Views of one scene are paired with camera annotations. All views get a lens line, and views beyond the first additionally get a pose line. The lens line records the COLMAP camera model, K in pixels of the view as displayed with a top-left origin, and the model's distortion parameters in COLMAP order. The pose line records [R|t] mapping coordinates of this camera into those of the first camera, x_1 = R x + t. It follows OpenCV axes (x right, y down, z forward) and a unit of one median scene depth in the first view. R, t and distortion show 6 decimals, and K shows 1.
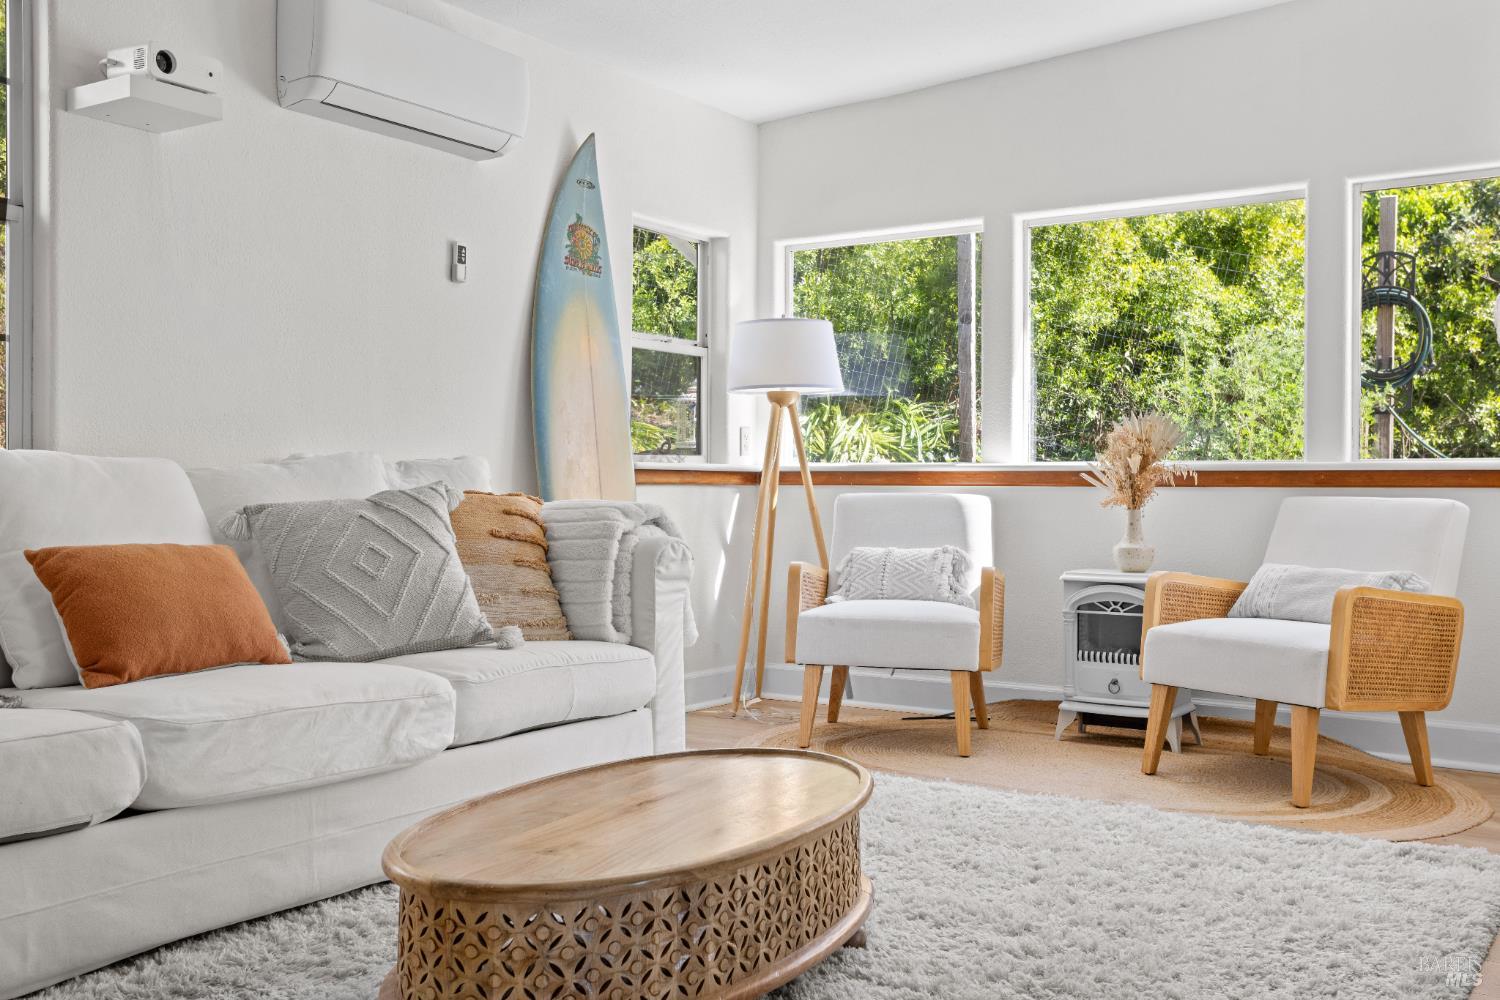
lens RADIAL K [[1455.7, 0, 750.1], [0, 1455.7, 491.5], [0, 0, 1]] dist [0.019827, 0.000000]
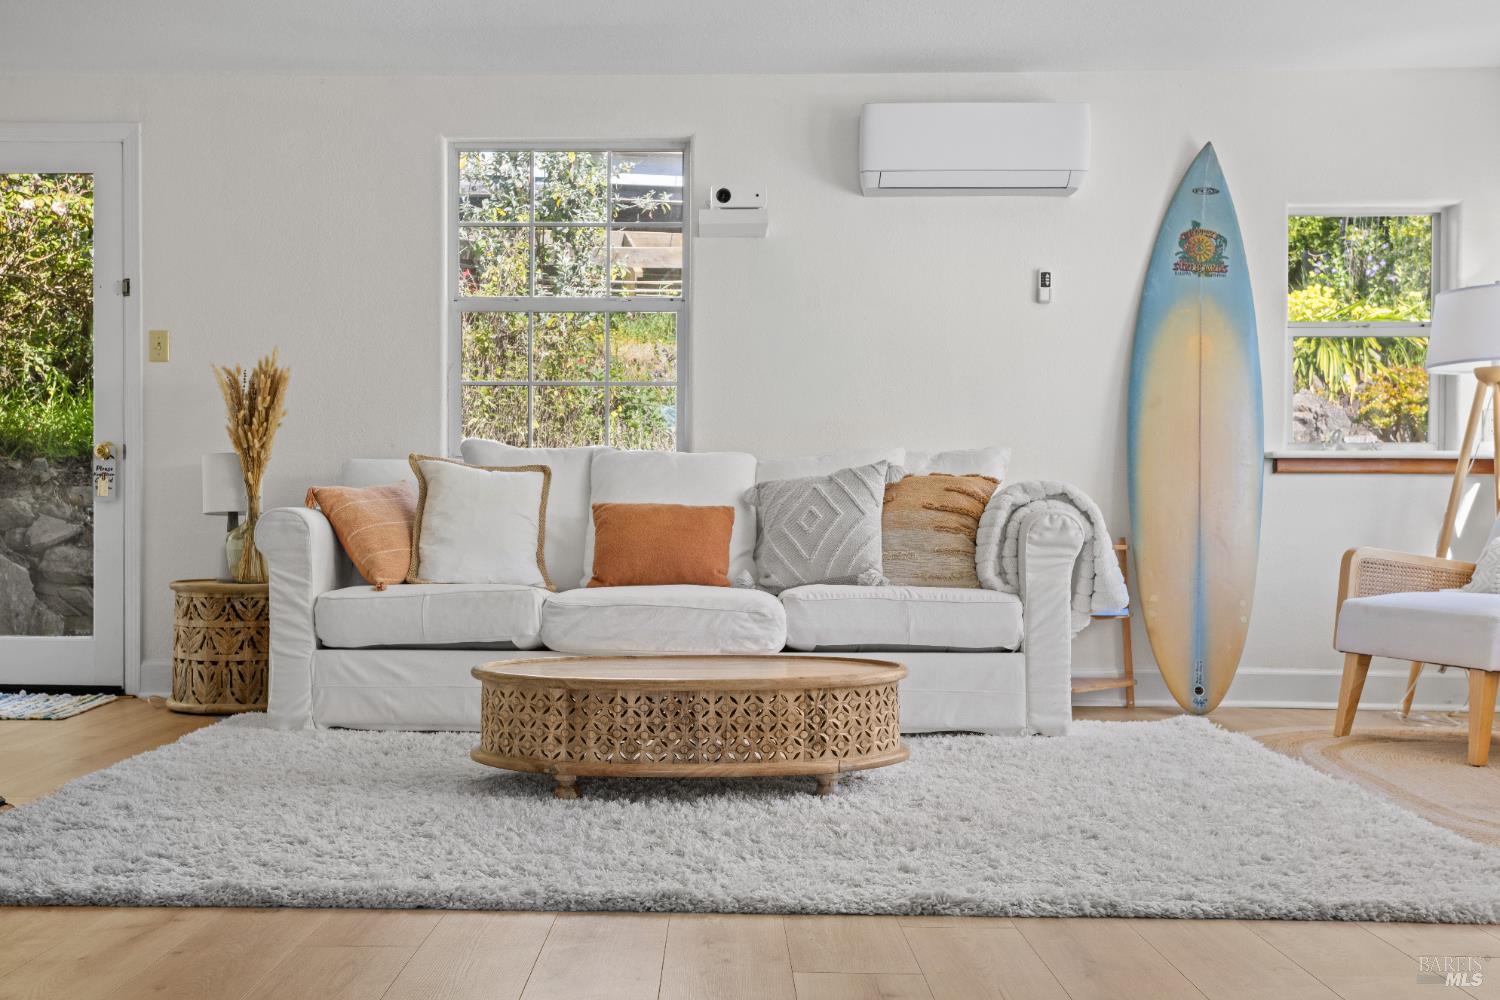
lens RADIAL K [[1648.8, 0, 748.2], [0, 1648.8, 502.6], [0, 0, 1]] dist [0.018189, 0.000000]
pose [[0.533814, -0.013719, -0.845491, 0.932493], [-0.001898, 0.999846, -0.017422, 0.049526], [0.845600, 0.010905, 0.533706, 0.094798]]
